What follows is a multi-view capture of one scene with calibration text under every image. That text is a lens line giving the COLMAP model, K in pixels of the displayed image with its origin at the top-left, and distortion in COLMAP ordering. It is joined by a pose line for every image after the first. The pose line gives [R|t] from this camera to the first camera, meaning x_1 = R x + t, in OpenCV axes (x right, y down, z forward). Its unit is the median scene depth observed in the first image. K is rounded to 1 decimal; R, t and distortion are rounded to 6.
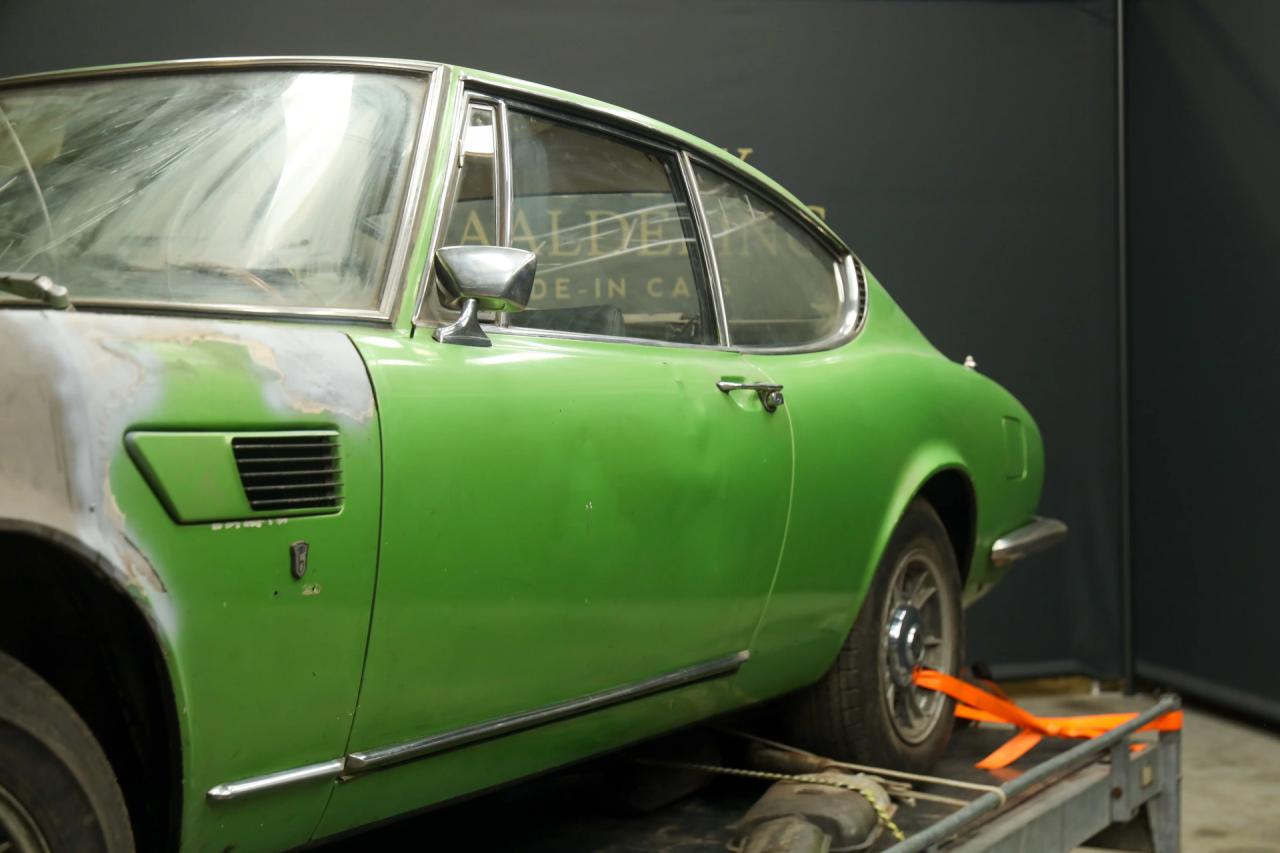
lens RADIAL K [[1992.3, 0, 641.7], [0, 1992.3, 441.4], [0, 0, 1]] dist [0.084516, -0.080450]
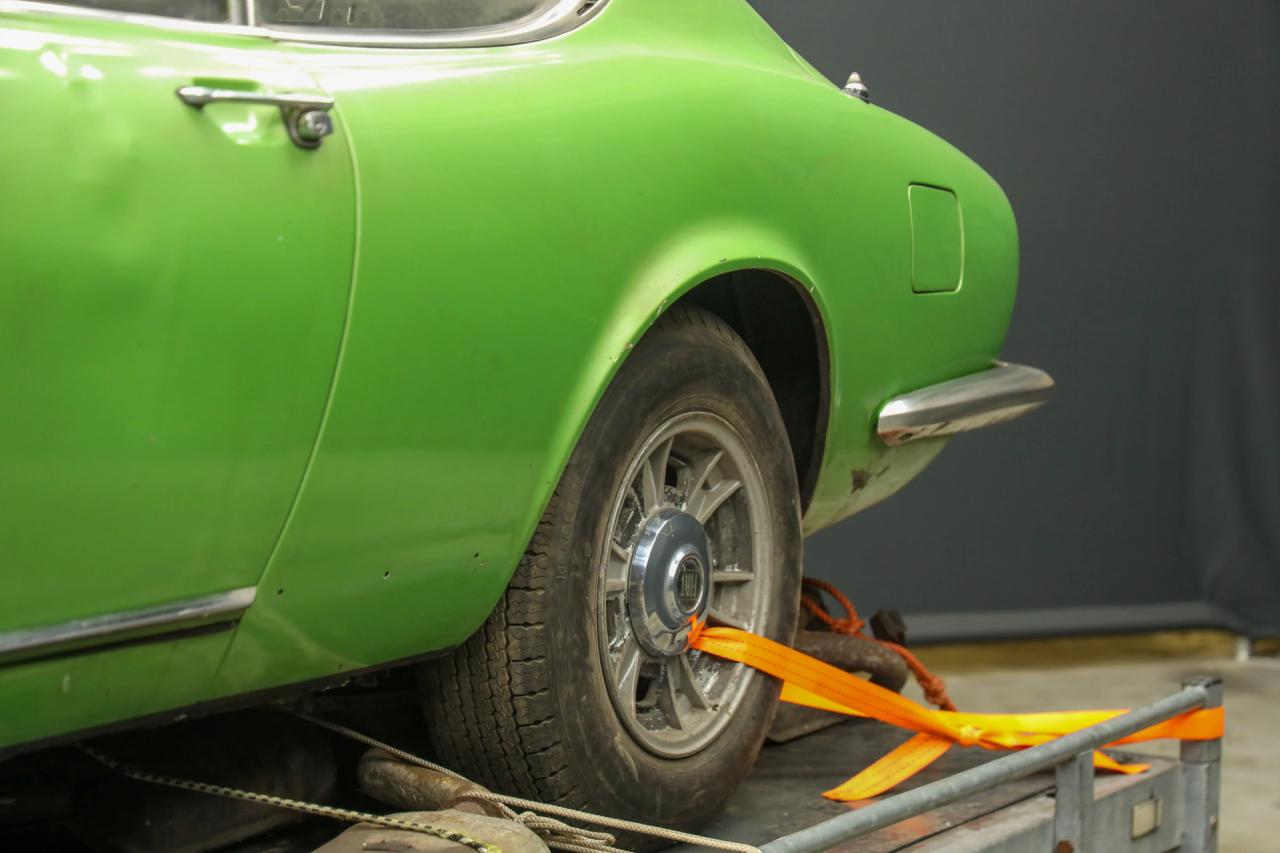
lens RADIAL K [[3100.8, 0, 639.4], [0, 3100.8, 386.4], [0, 0, 1]] dist [0.014950, 0.437212]
pose [[0.999130, 0.027527, -0.031326, 0.165400], [-0.025950, 0.998428, 0.049684, 0.004765], [0.032644, -0.048828, 0.998274, 0.148460]]
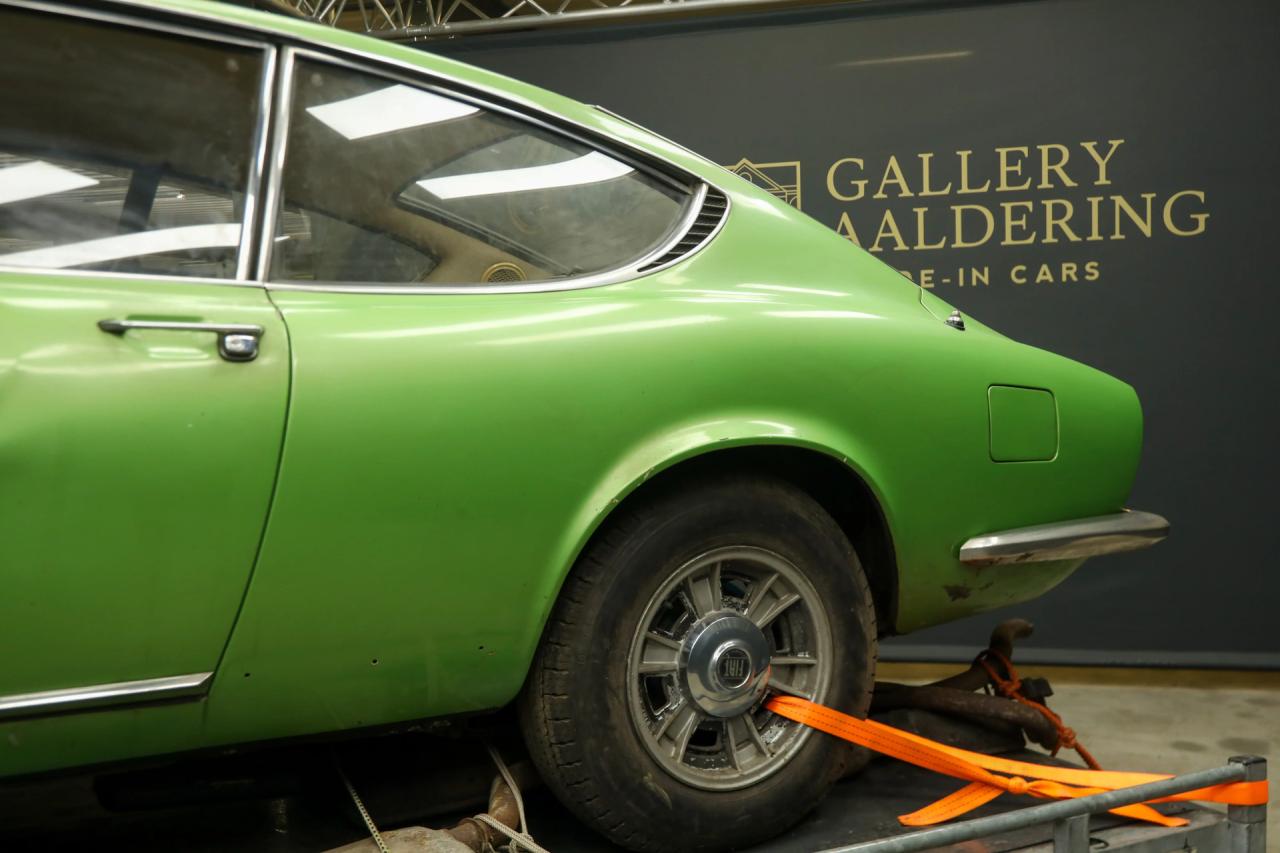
lens RADIAL K [[1300.4, 0, 640.0], [0, 1300.4, 426.5], [0, 0, 1]] dist [0.017265, 0.003363]
pose [[0.854290, 0.018902, -0.519452, 0.411575], [-0.015703, 0.999821, 0.010557, 0.001936], [0.519559, -0.000862, 0.854434, 0.594321]]
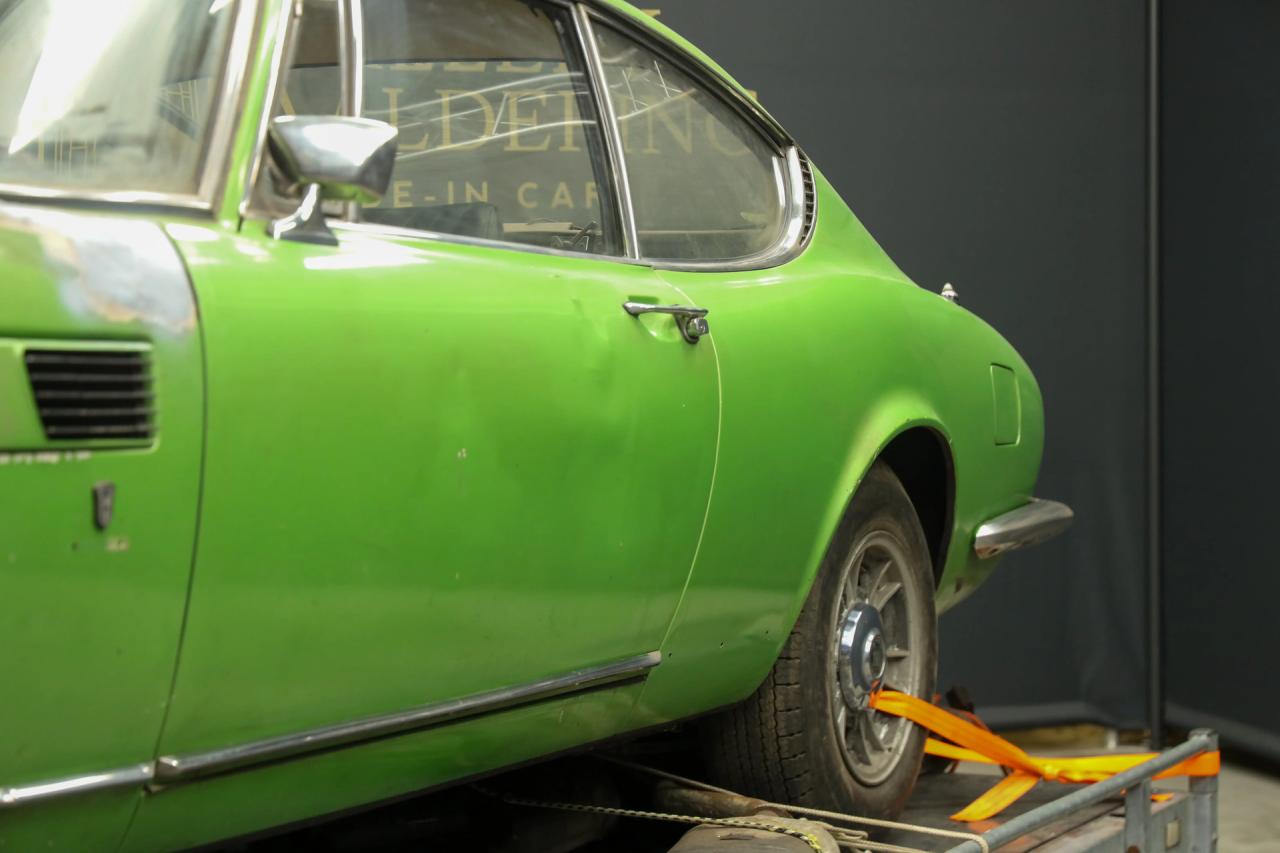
lens RADIAL K [[2778.6, 0, 640.0], [0, 2778.6, 426.5], [0, 0, 1]] dist [0.094920, 0.076272]
pose [[0.998591, 0.008787, 0.052332, -0.010335], [-0.008854, 0.999960, 0.001050, 0.014915], [-0.052320, -0.001512, 0.998629, -0.067696]]
